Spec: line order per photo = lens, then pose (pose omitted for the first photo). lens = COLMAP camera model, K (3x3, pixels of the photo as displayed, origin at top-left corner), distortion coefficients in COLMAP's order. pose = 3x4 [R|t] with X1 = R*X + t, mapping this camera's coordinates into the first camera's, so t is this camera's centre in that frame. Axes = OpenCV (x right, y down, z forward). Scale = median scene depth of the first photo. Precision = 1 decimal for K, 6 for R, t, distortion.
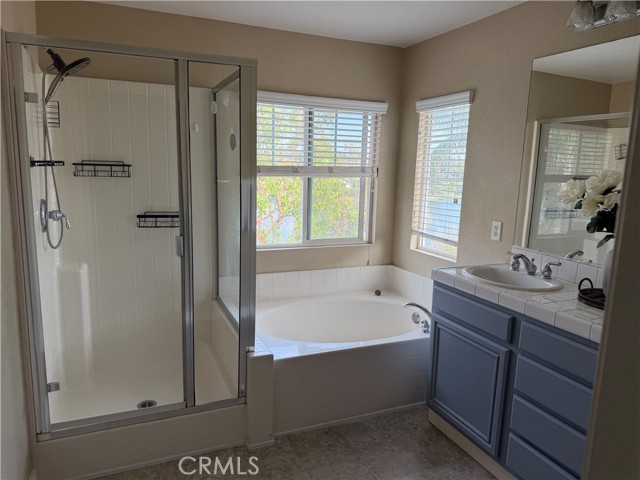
lens RADIAL K [[465.3, 0, 320.0], [0, 465.3, 240.0], [0, 0, 1]] dist [0.001171, -0.000155]
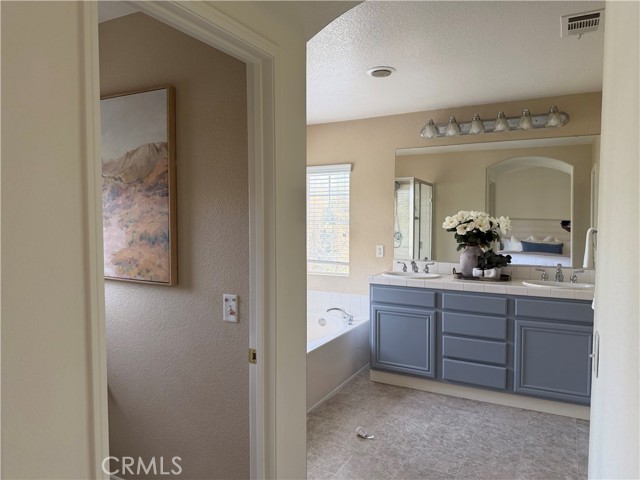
lens RADIAL K [[450.0, 0, 320.0], [0, 450.0, 240.0], [0, 0, 1]] dist [0.058757, -0.084665]
pose [[0.780284, -0.057272, 0.622797, -0.845094], [0.123470, 0.990307, -0.063624, 0.017203], [-0.613117, 0.126541, 0.779792, -0.092289]]
